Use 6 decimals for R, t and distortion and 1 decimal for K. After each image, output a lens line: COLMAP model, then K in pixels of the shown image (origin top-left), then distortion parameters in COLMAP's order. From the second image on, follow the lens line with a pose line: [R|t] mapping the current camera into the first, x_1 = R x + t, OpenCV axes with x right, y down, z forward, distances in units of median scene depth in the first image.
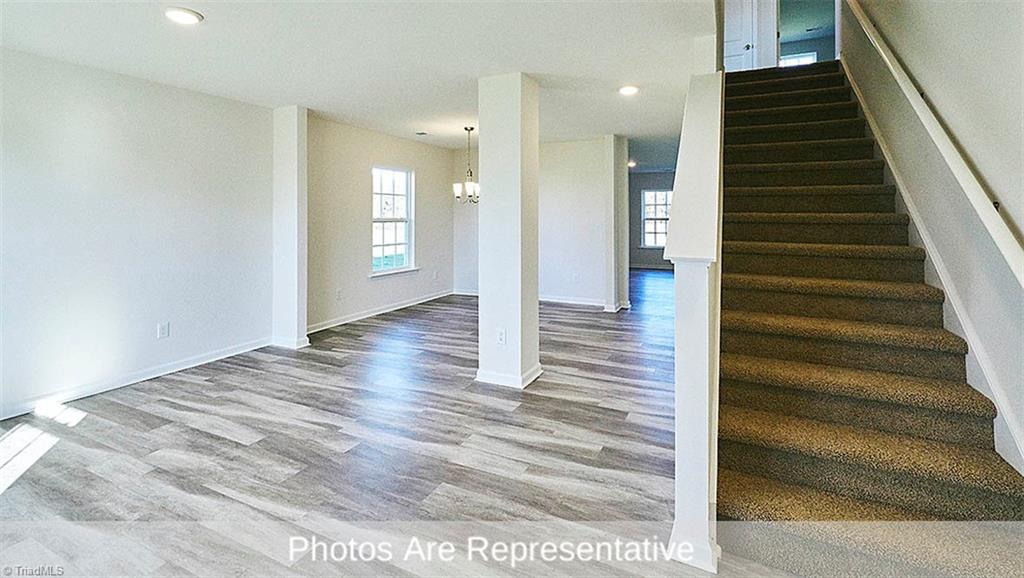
lens RADIAL K [[462.2, 0, 510.7], [0, 462.2, 213.6], [0, 0, 1]] dist [-0.002108, 0.000755]
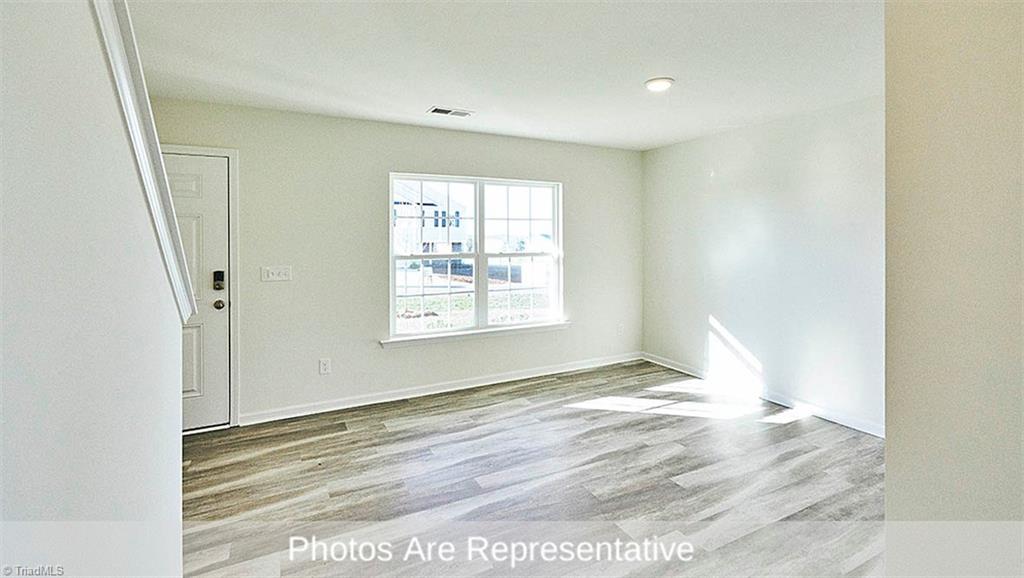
lens RADIAL K [[455.5, 0, 510.9], [0, 455.5, 232.1], [0, 0, 1]] dist [-0.001319, -0.000049]
pose [[-0.603633, -0.008196, -0.797220, 0.483720], [0.006764, 0.999859, -0.015400, -0.033470], [0.797234, -0.014688, -0.603492, 1.432352]]
